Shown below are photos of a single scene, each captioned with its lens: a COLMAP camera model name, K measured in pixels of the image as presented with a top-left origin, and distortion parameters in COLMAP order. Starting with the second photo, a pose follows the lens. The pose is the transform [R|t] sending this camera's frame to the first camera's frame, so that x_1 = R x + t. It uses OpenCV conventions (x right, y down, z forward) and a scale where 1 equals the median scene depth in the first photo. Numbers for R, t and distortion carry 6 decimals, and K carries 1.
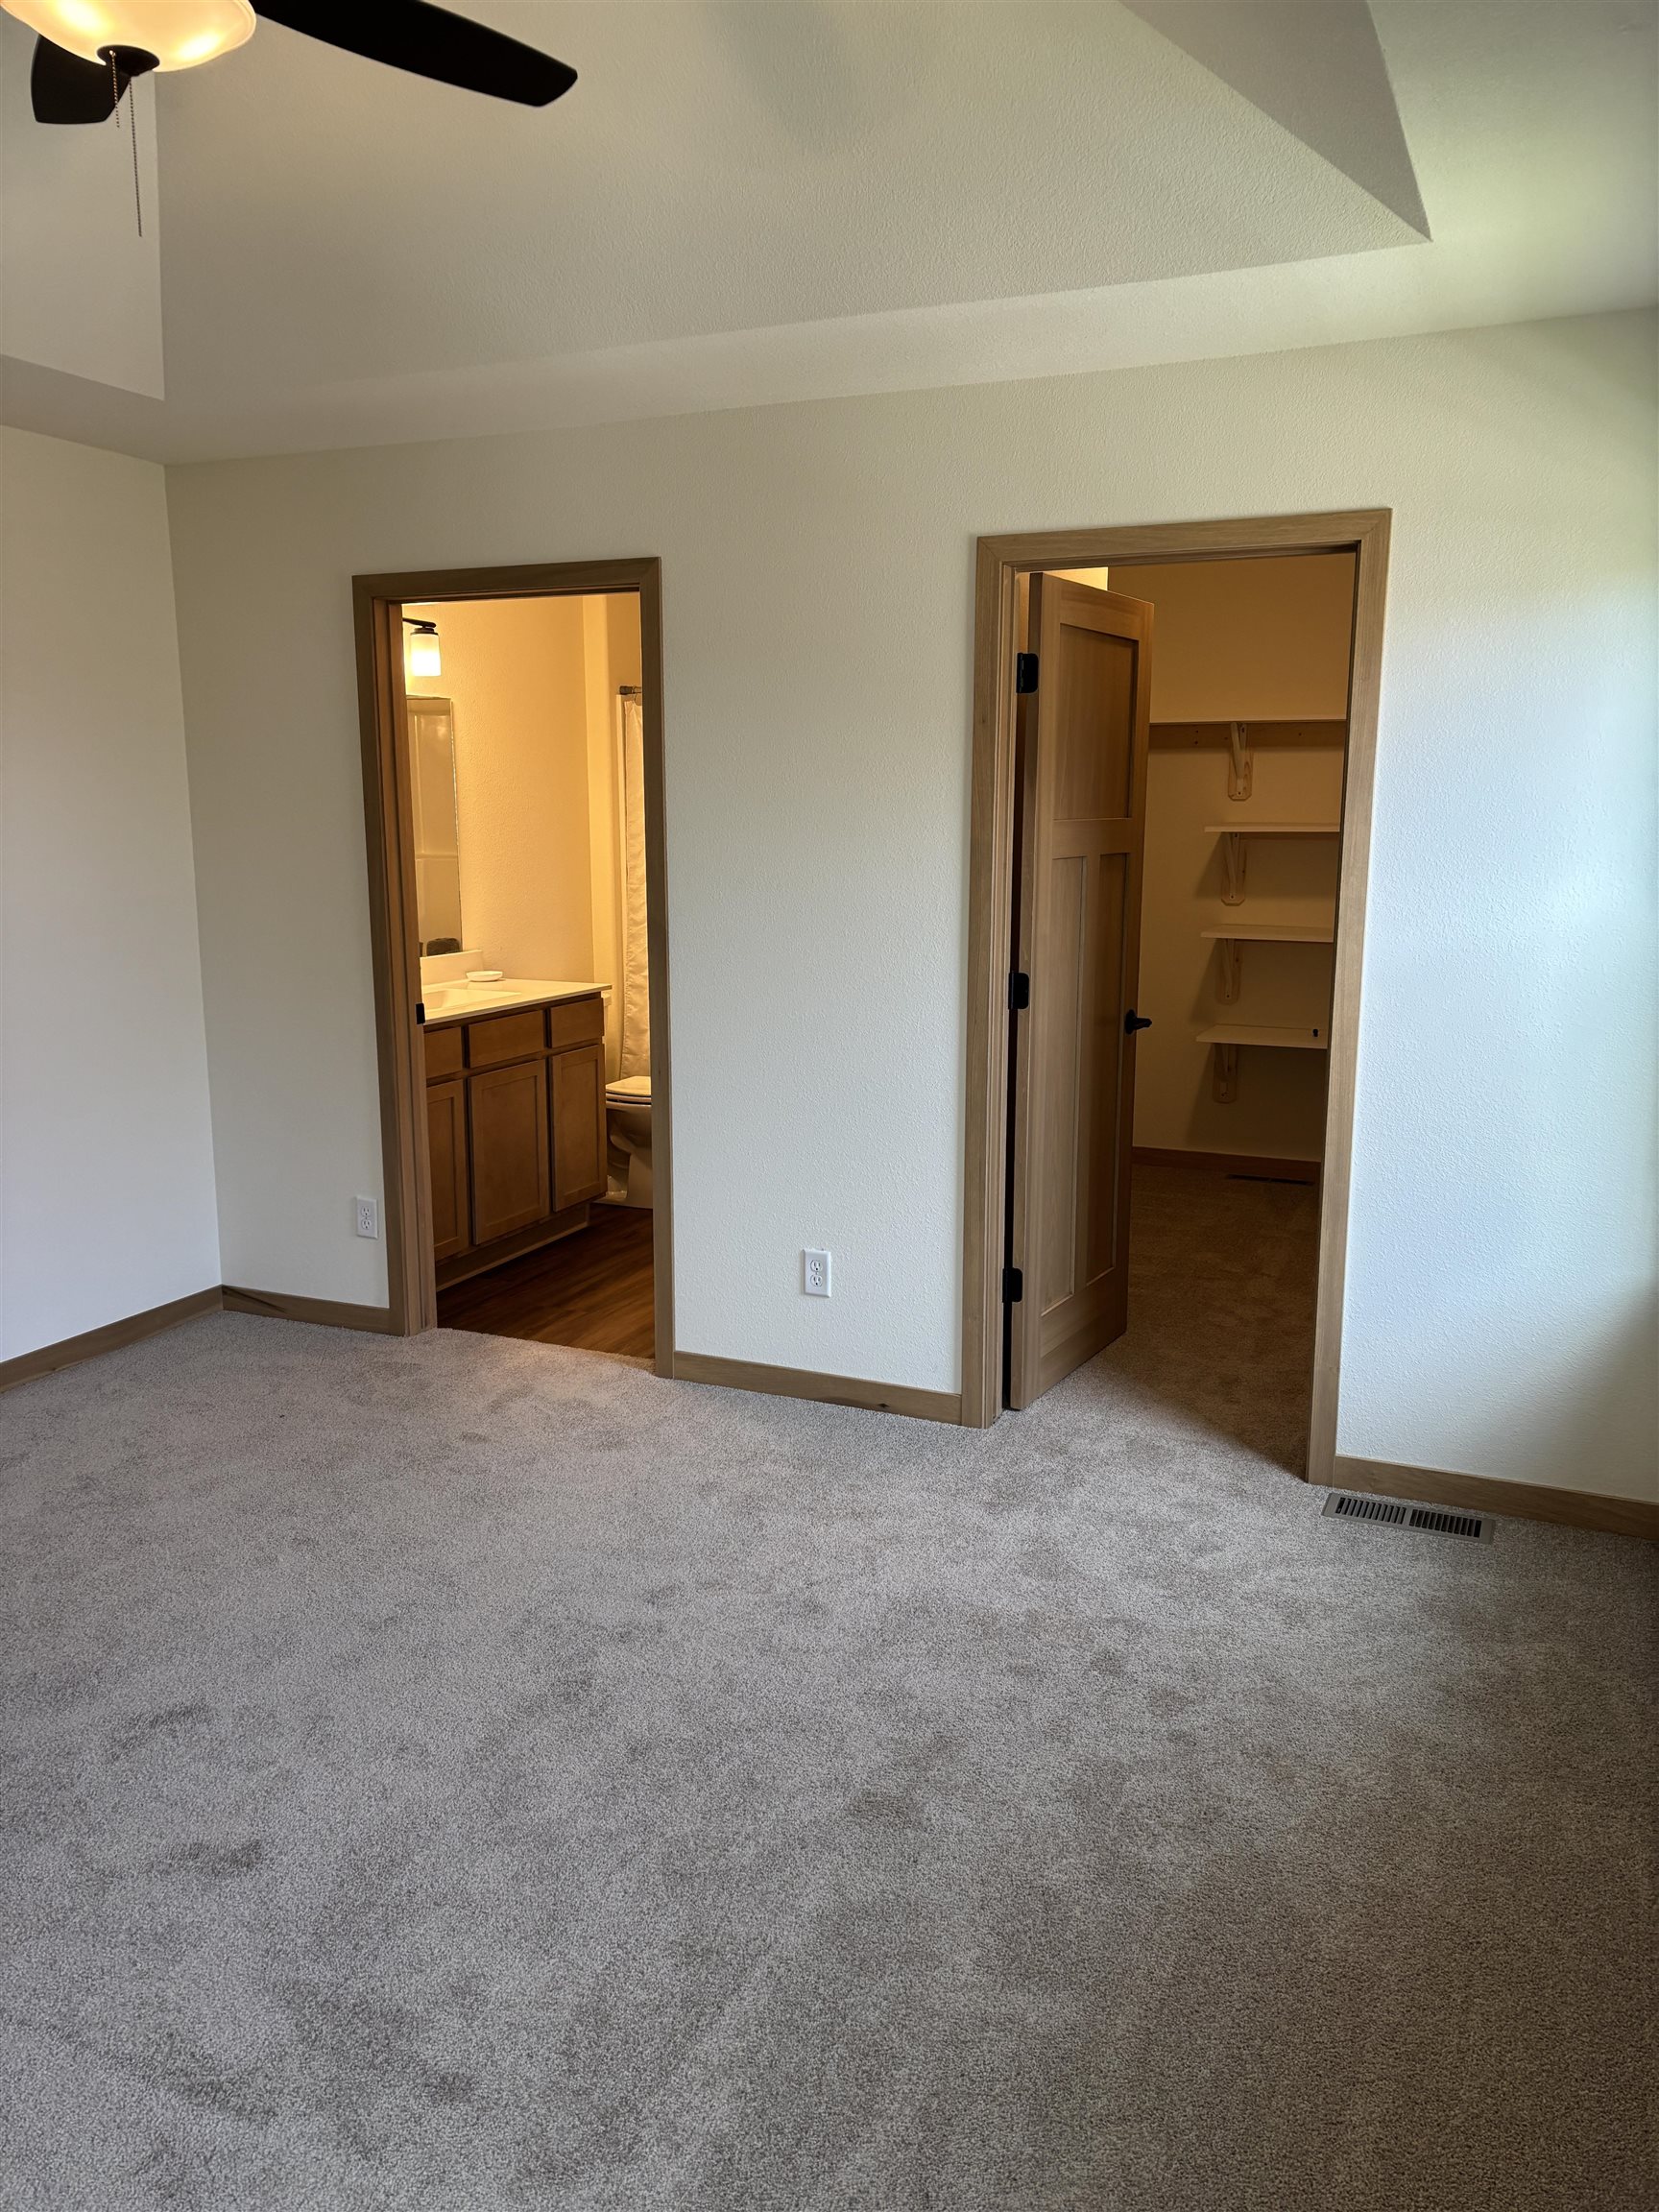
lens RADIAL K [[1670.5, 0, 837.4], [0, 1670.5, 1091.7], [0, 0, 1]] dist [0.056968, -0.062144]
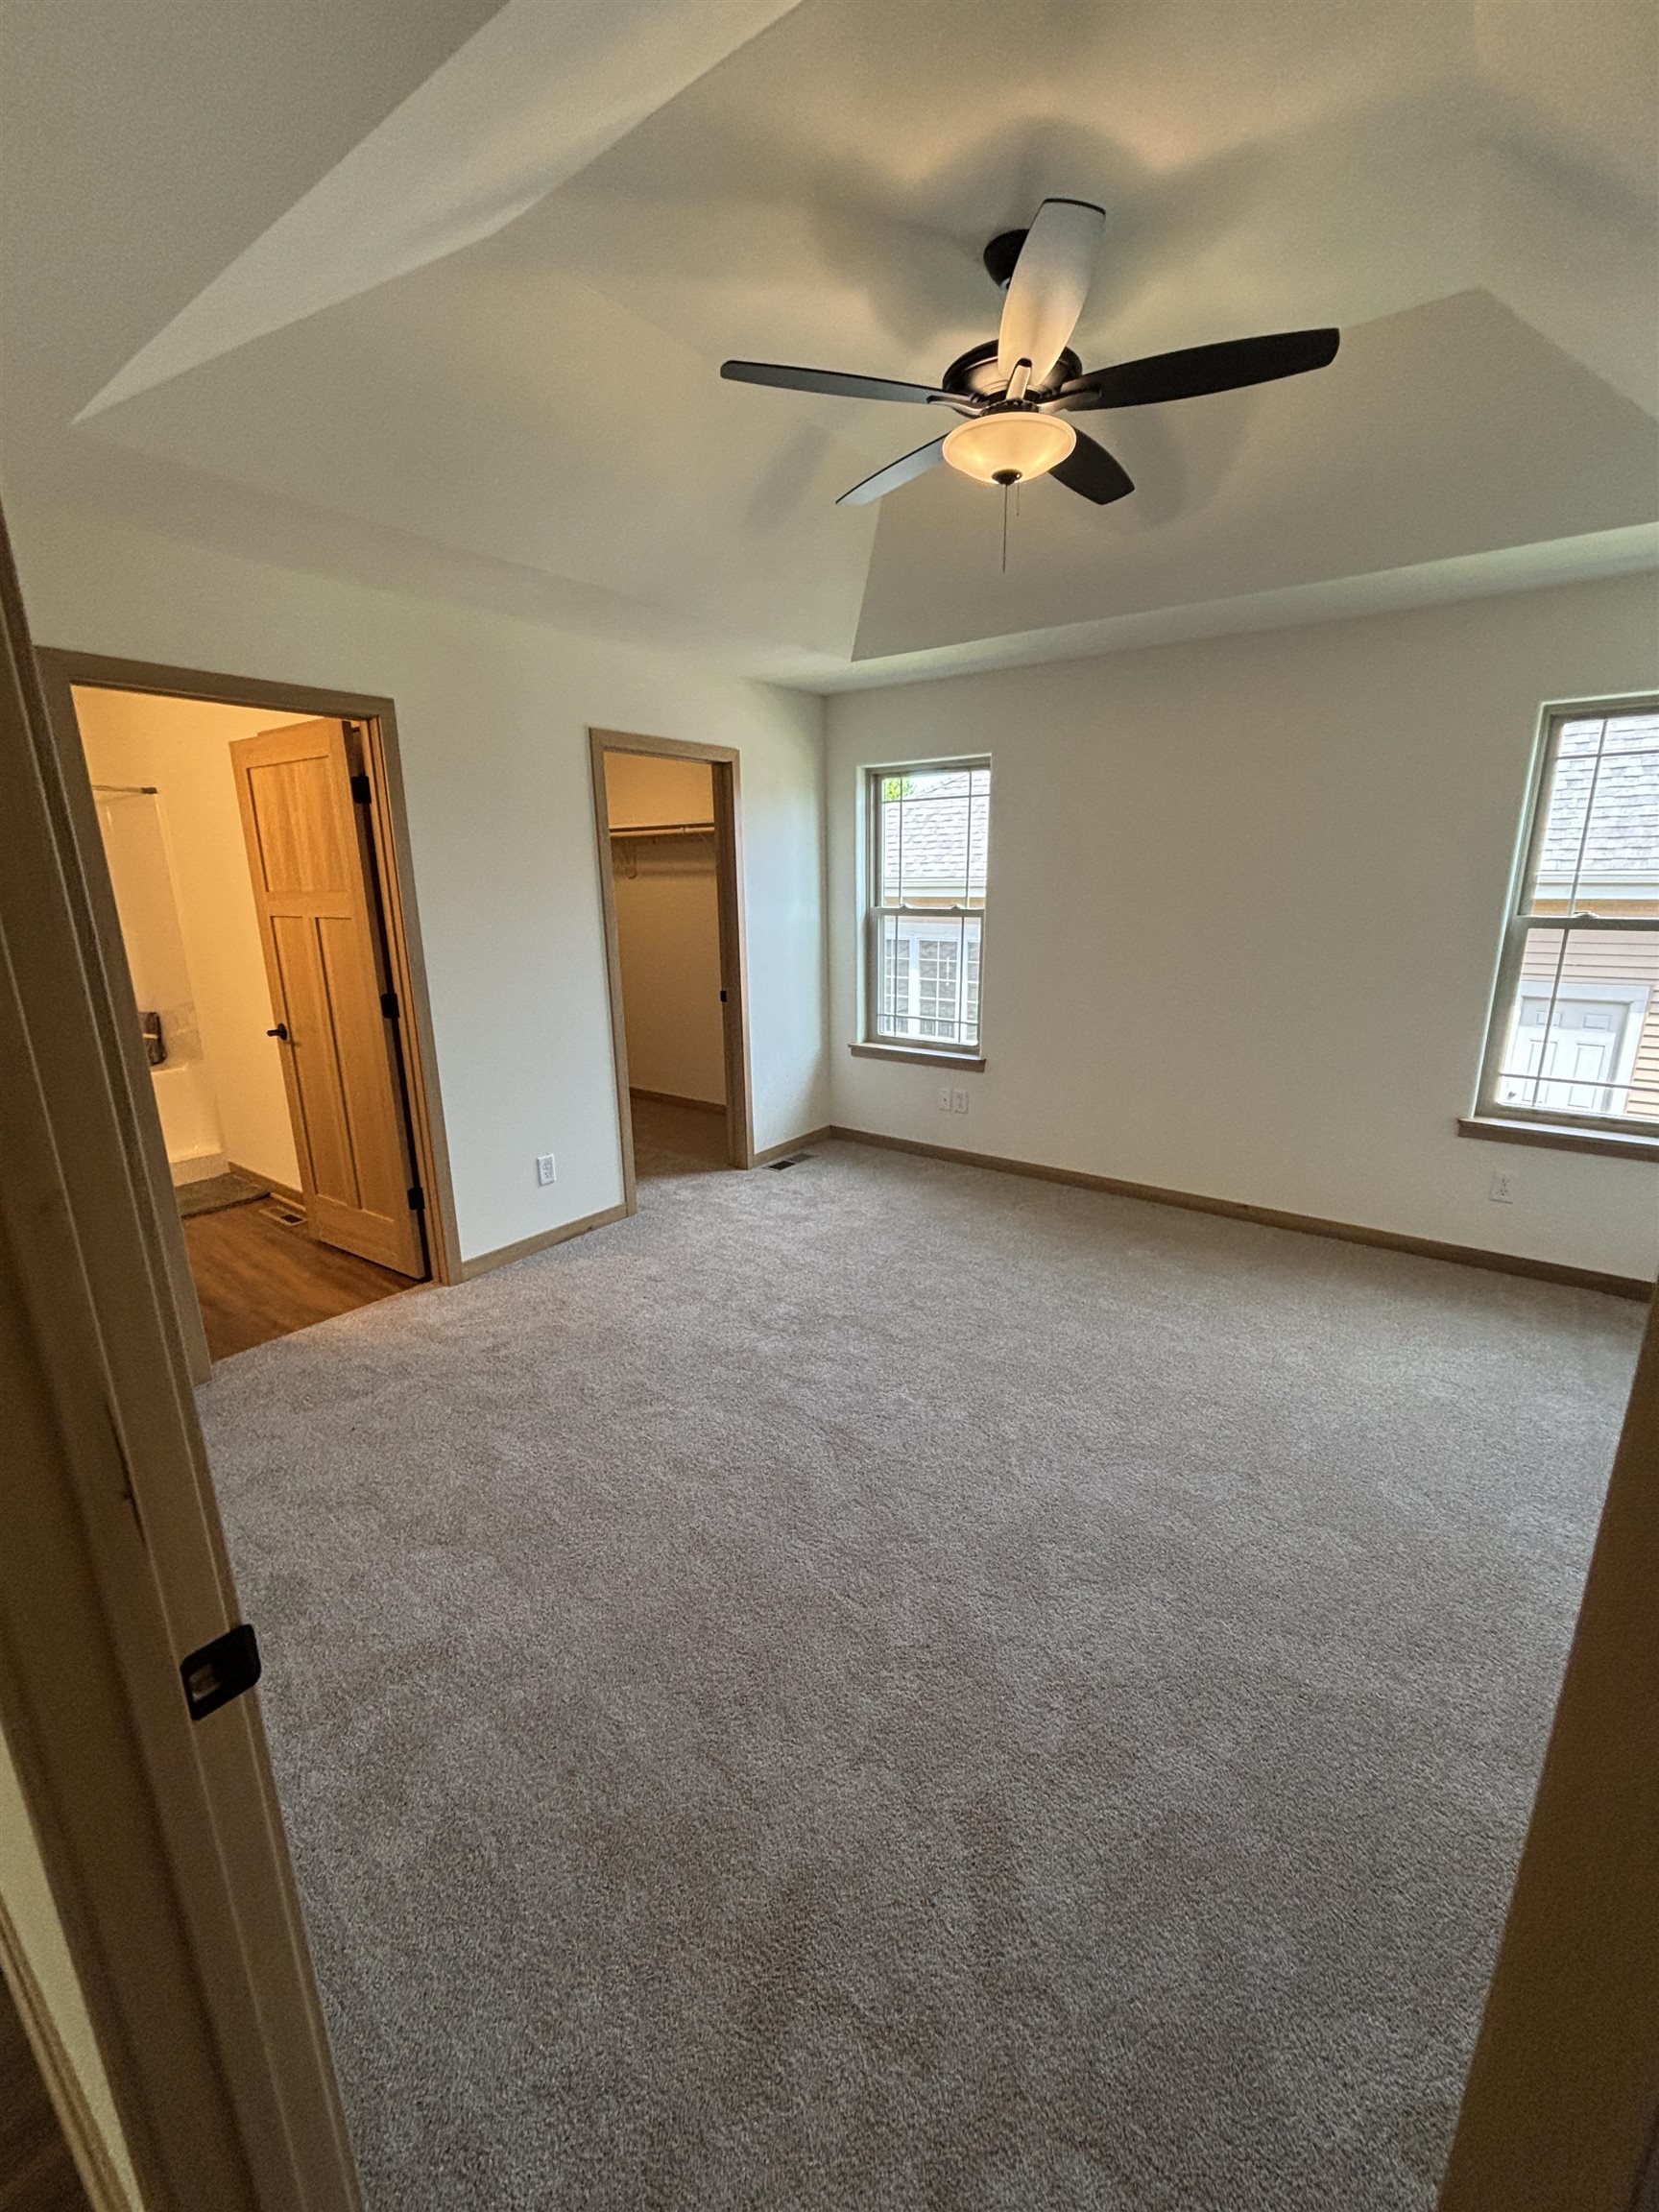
lens RADIAL K [[888.3, 0, 823.8], [0, 888.3, 1108.9], [0, 0, 1]] dist [-0.000417, -0.000018]
pose [[0.225677, -0.249859, 0.941616, -0.845667], [0.183629, 0.960135, 0.210762, -0.092754], [-0.956739, 0.125344, 0.262562, 0.557714]]
